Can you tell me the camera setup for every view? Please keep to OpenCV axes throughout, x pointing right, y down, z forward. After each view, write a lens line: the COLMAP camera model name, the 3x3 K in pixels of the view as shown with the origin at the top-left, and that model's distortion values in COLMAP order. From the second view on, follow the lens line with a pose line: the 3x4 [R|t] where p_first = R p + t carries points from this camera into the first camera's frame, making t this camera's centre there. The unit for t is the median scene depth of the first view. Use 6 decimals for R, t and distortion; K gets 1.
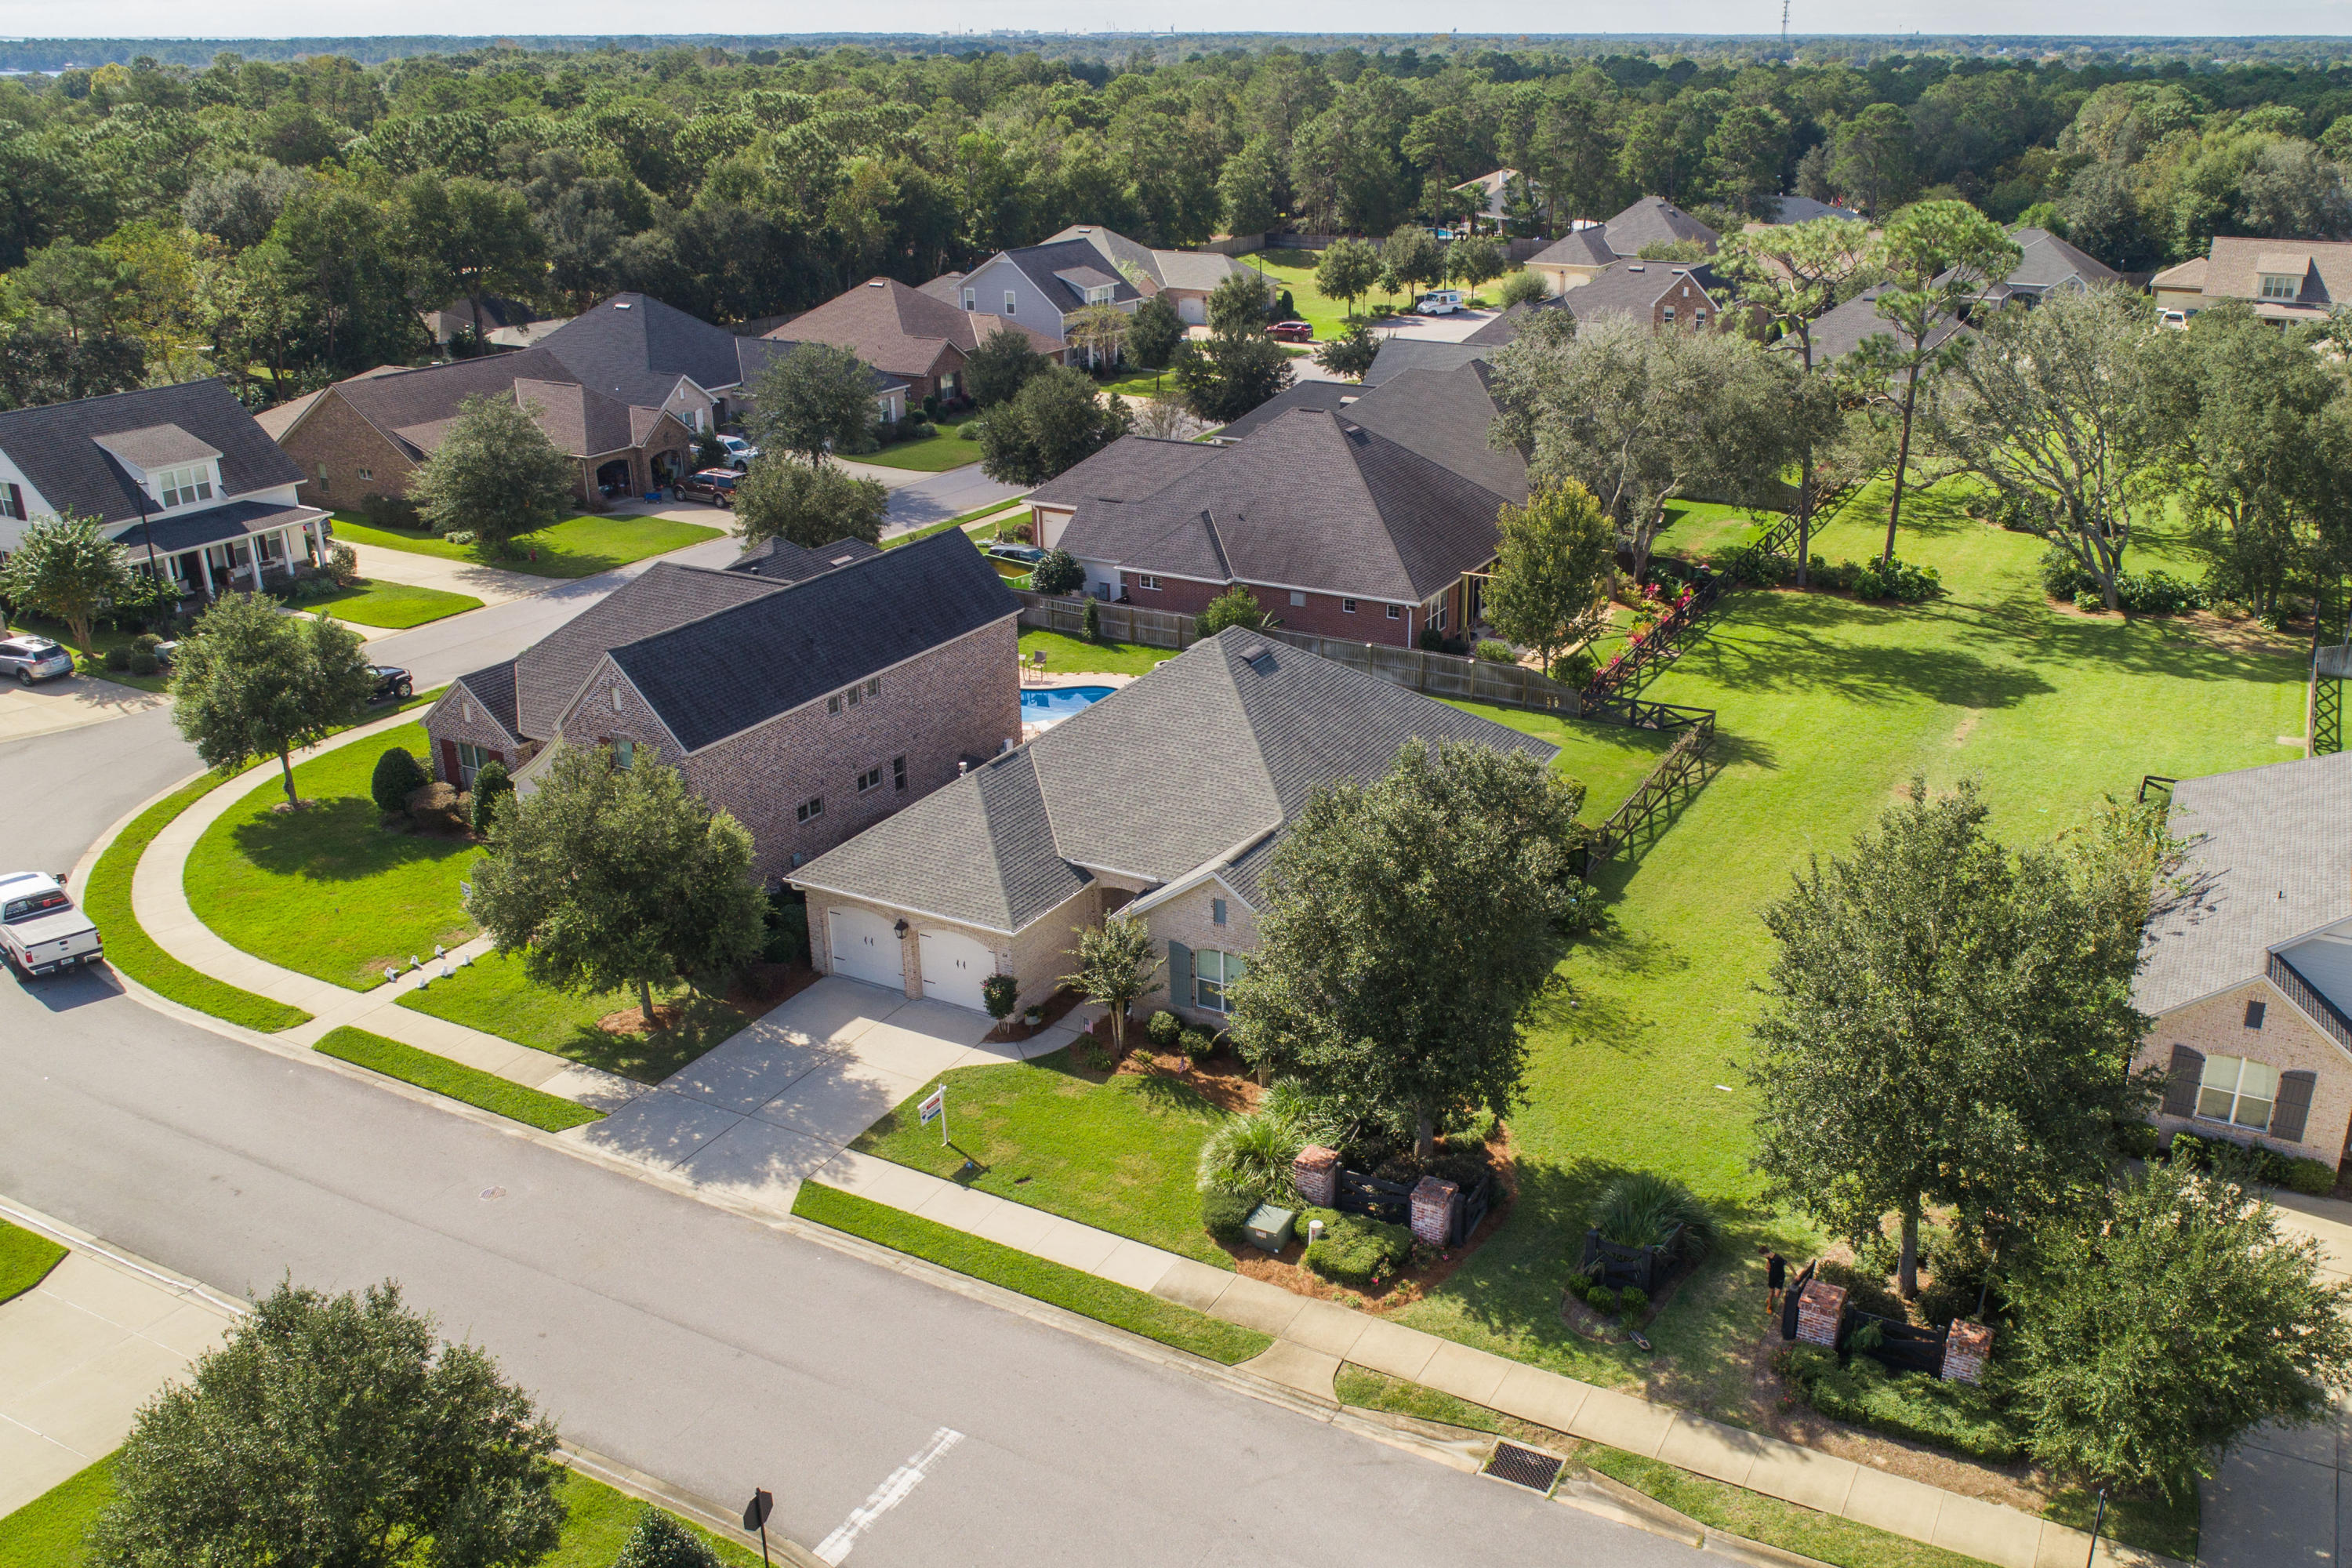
lens RADIAL K [[1927.1, 0, 1279.7], [0, 1927.1, 772.7], [0, 0, 1]] dist [-0.011775, -0.005808]
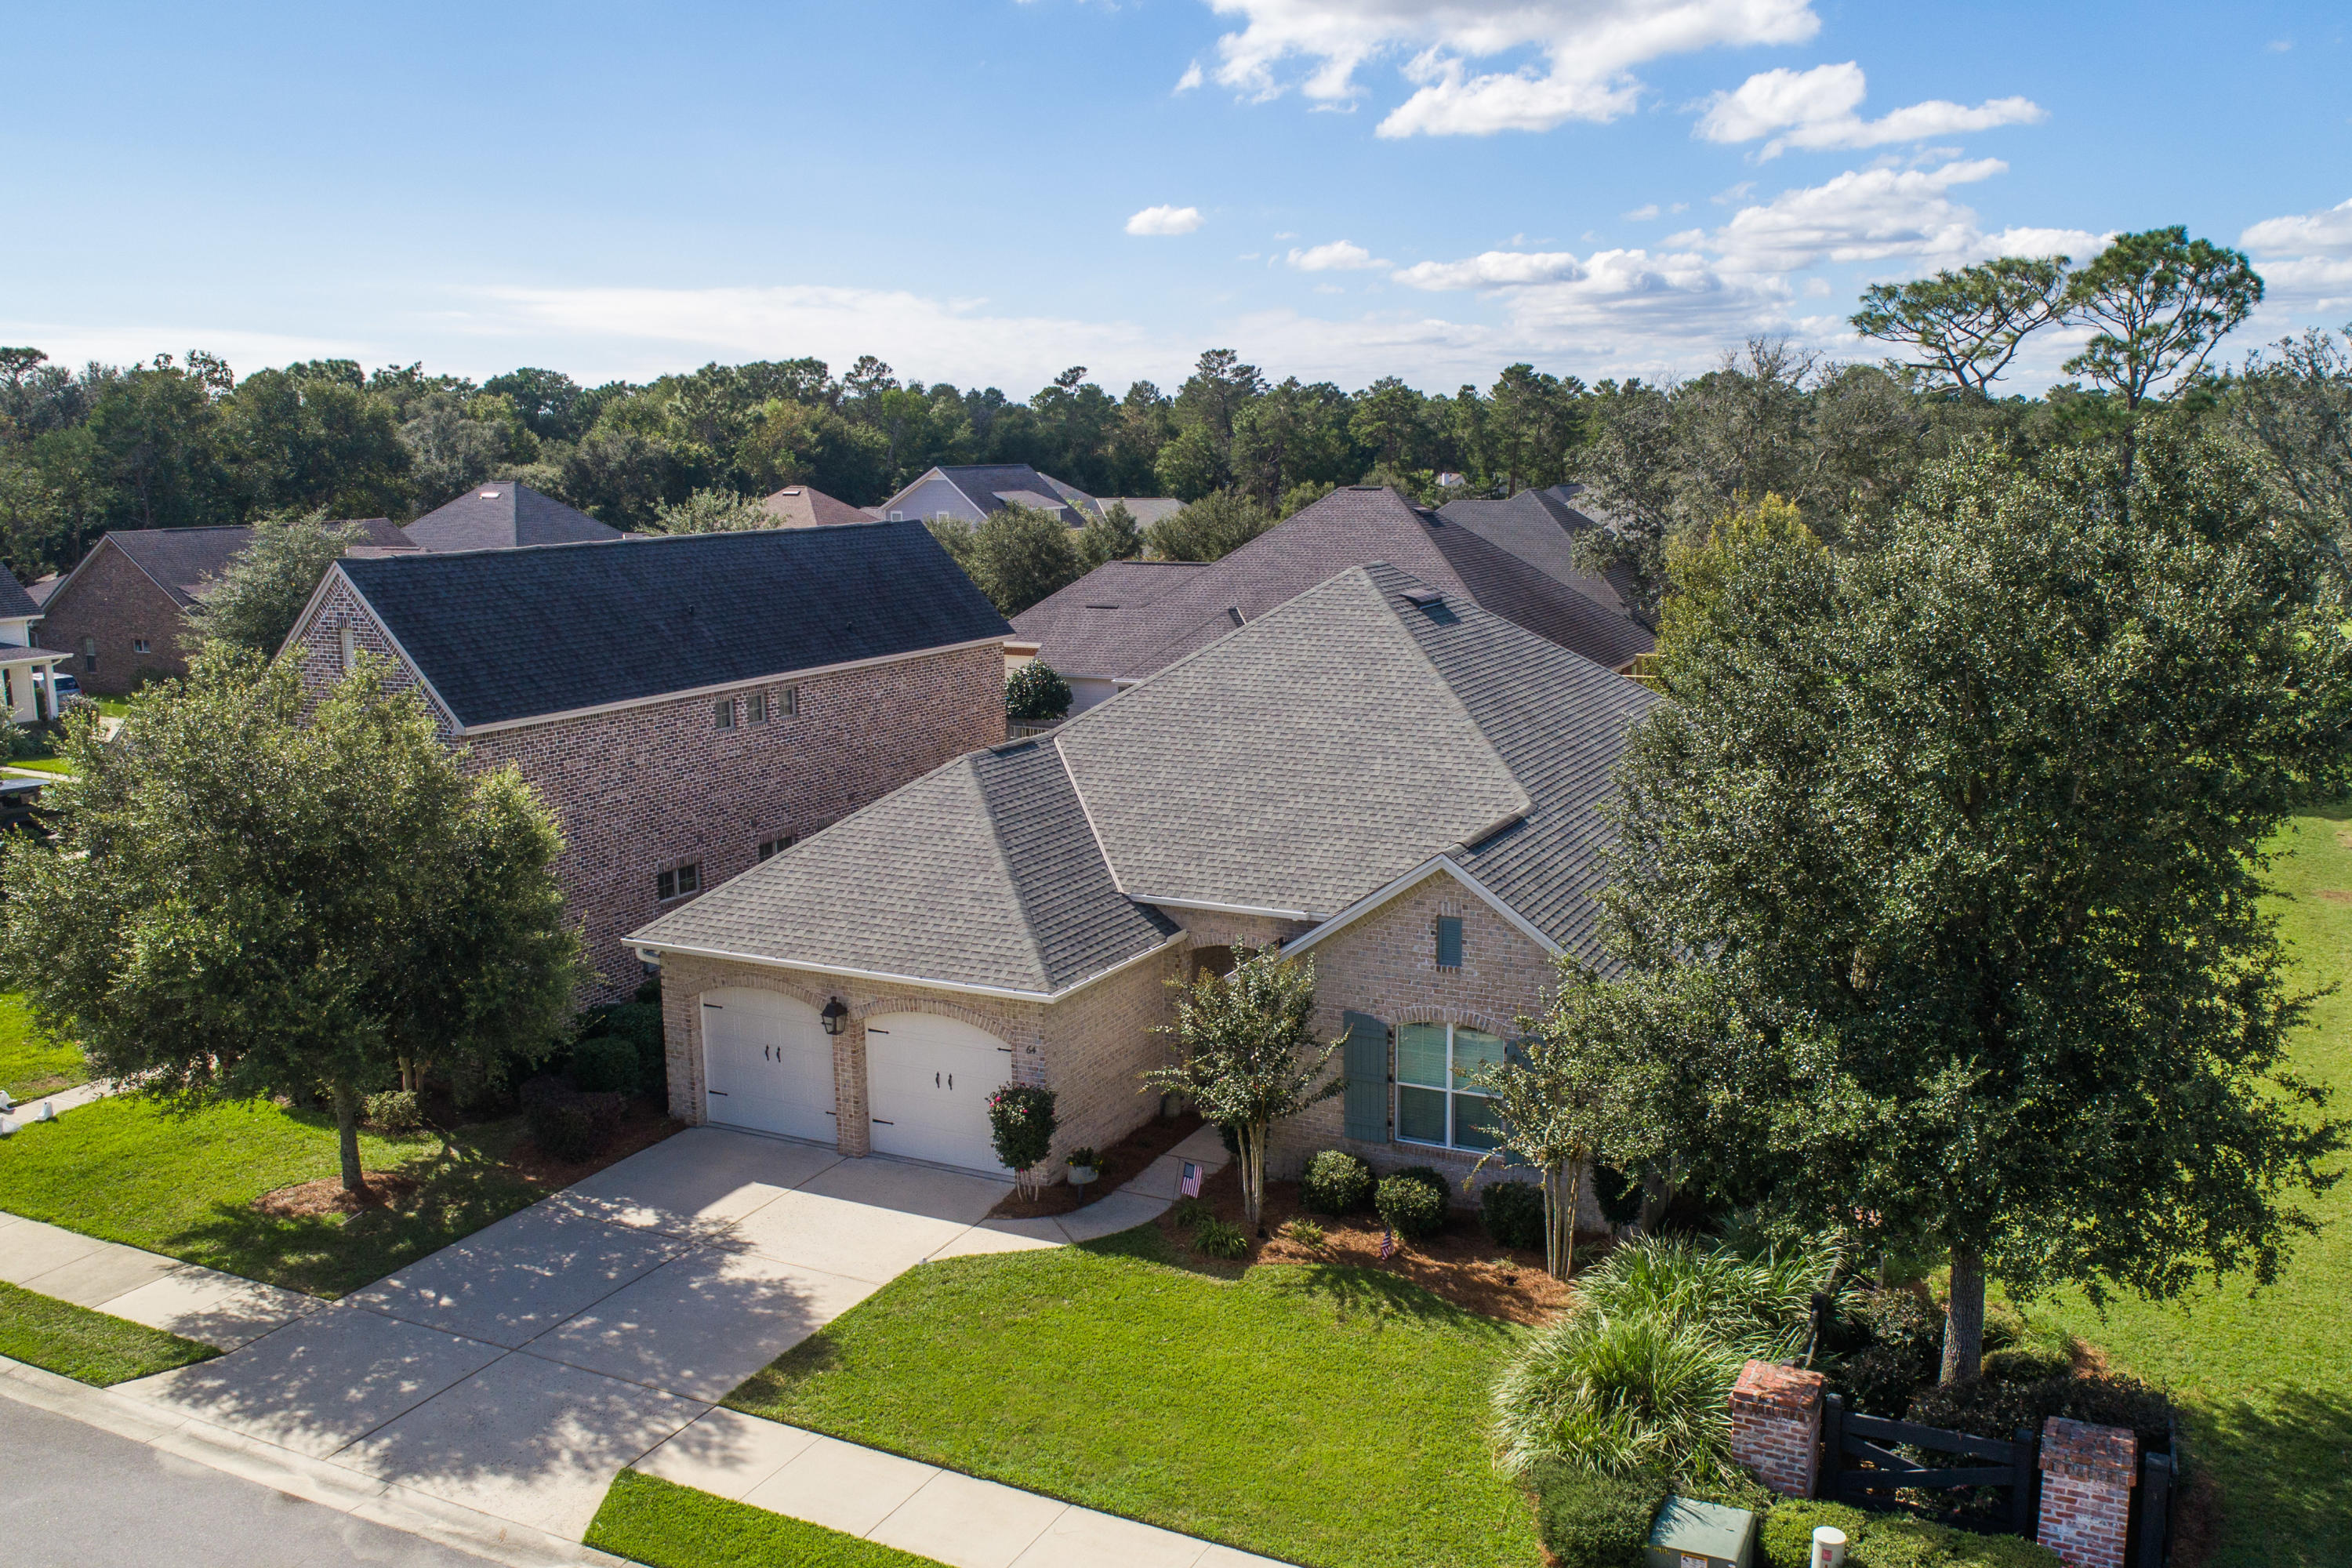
lens RADIAL K [[1950.1, 0, 1209.9], [0, 1950.1, 788.7], [0, 0, 1]] dist [-0.013352, 0.004057]
pose [[0.999809, -0.013566, 0.014046, -0.100446], [0.015959, 0.982164, -0.187347, 0.126201], [-0.011254, 0.187535, 0.982193, 0.460298]]
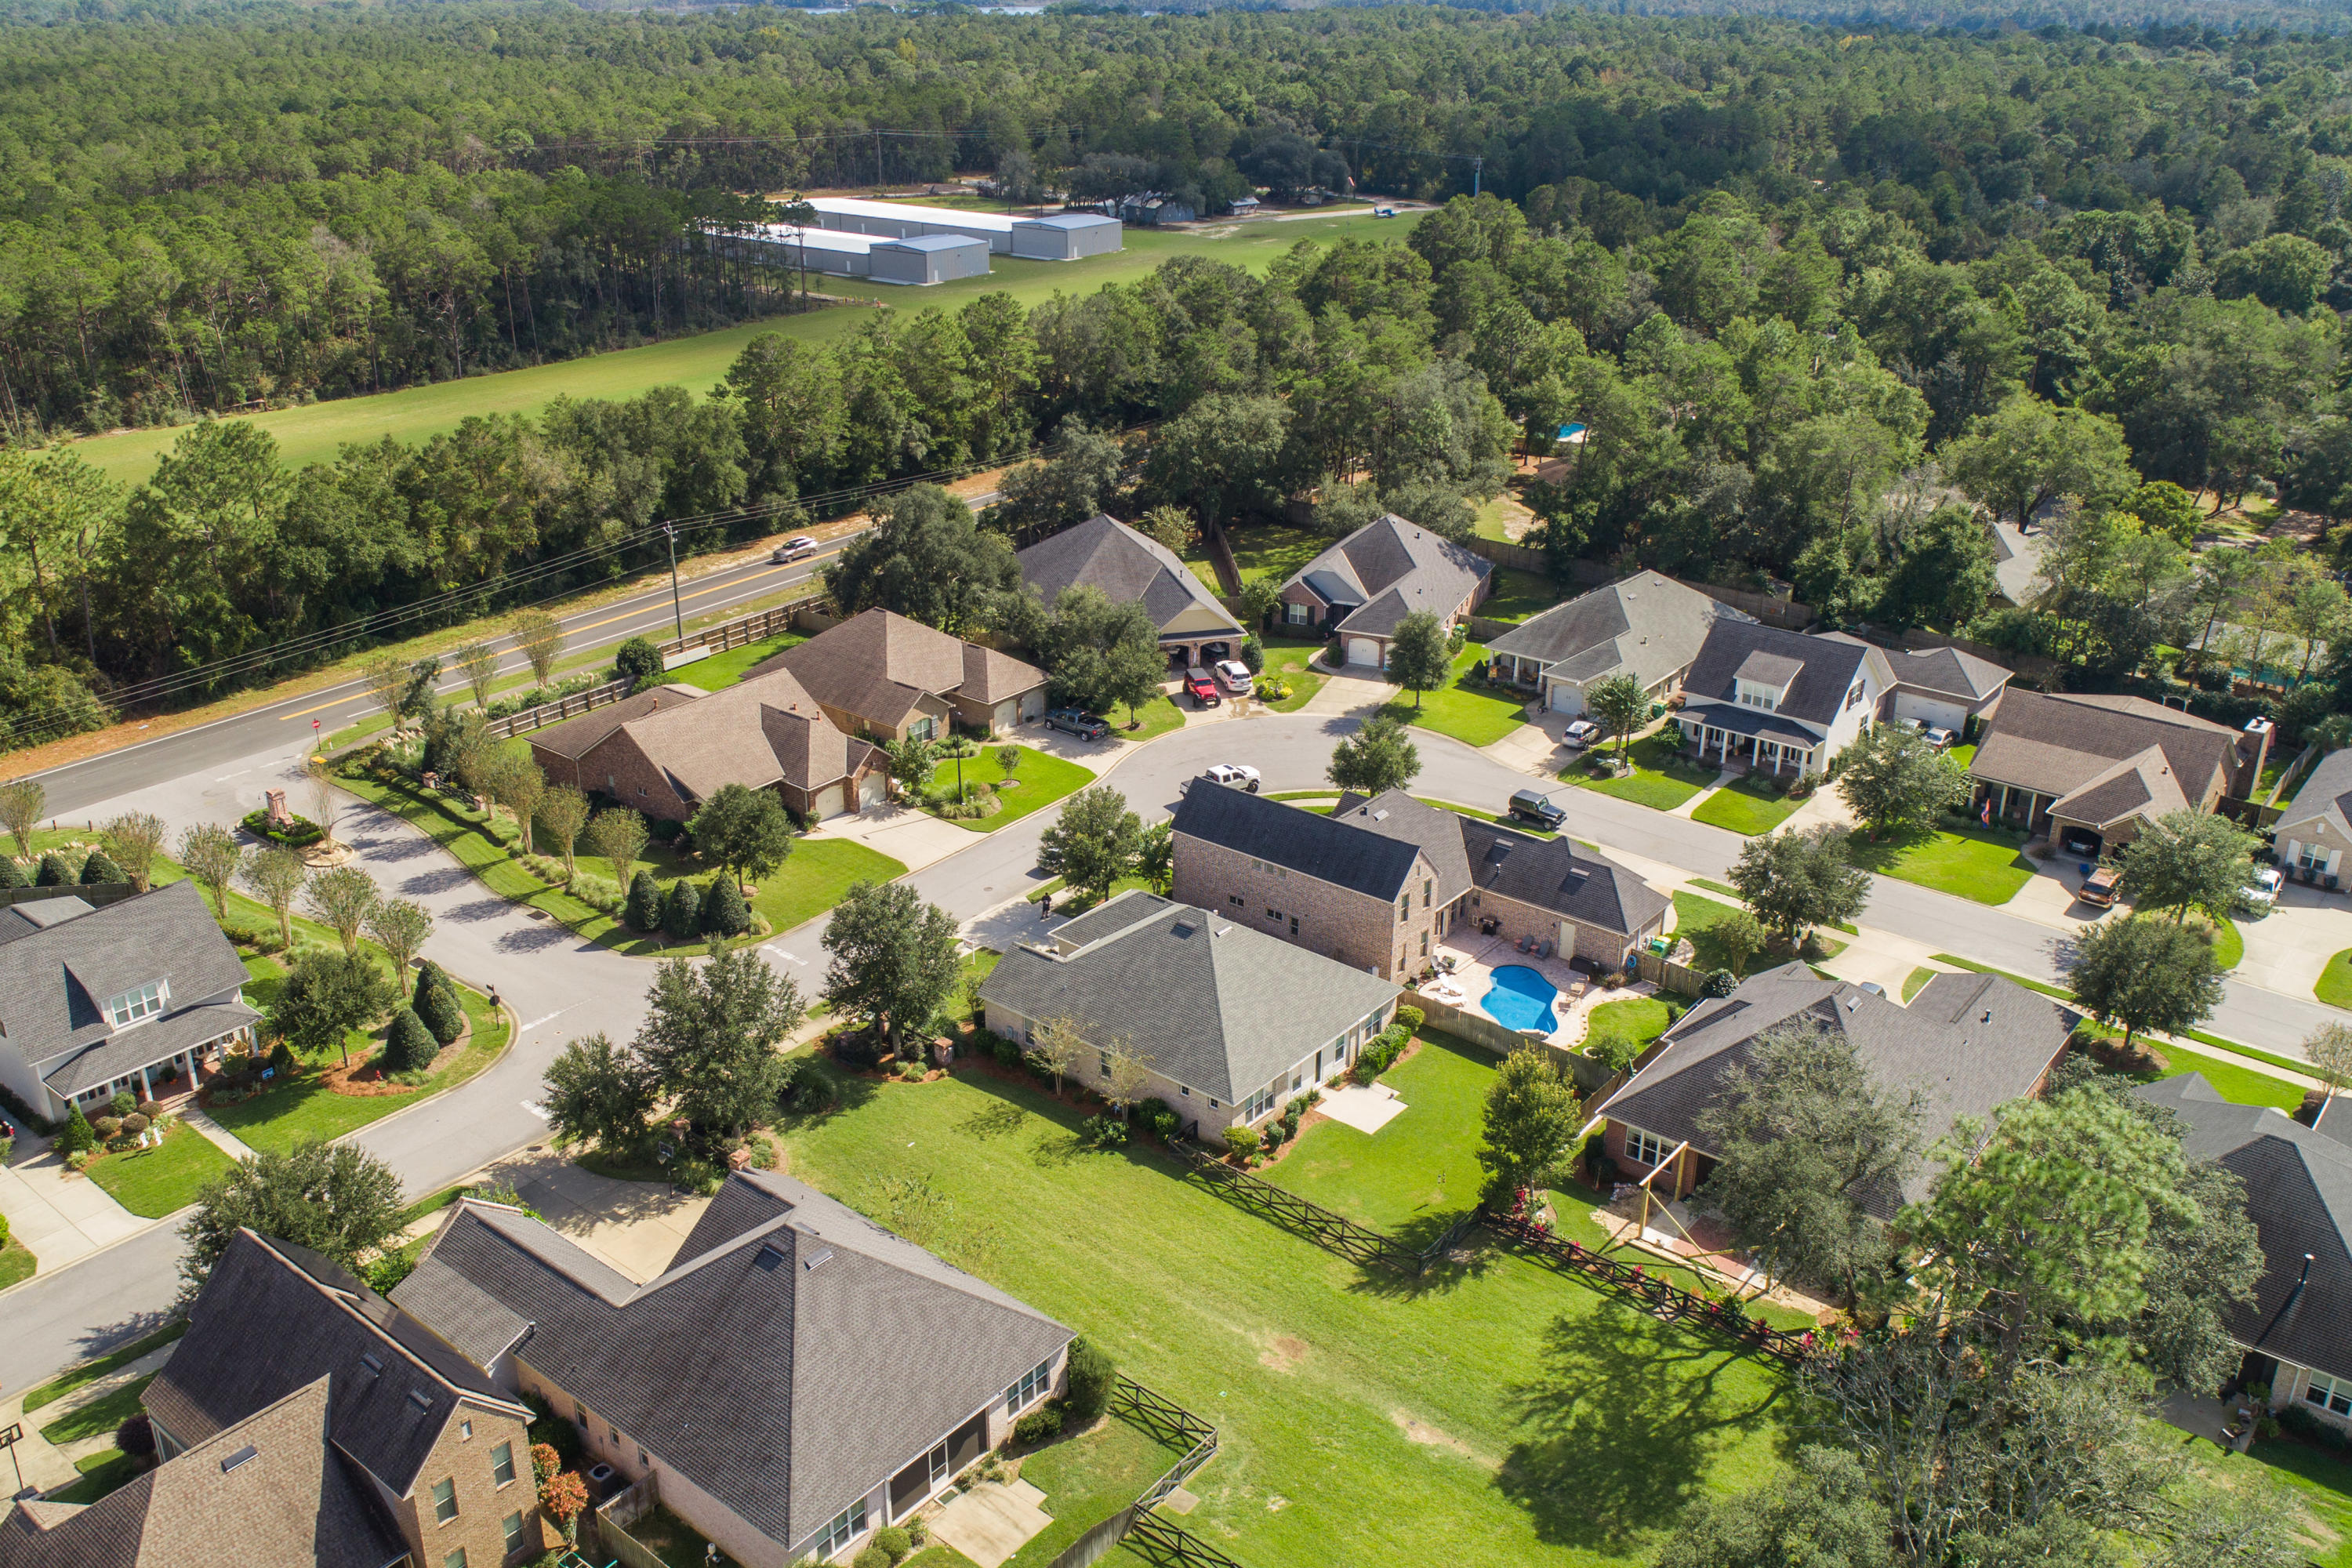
lens RADIAL K [[1964.7, 0, 1162.3], [0, 1964.7, 780.4], [0, 0, 1]] dist [-0.010851, -0.001950]
pose [[-0.204935, 0.377773, -0.902934, 1.805056], [-0.355680, 0.830704, 0.428280, -1.074383], [0.911863, 0.408925, -0.035874, 1.111878]]
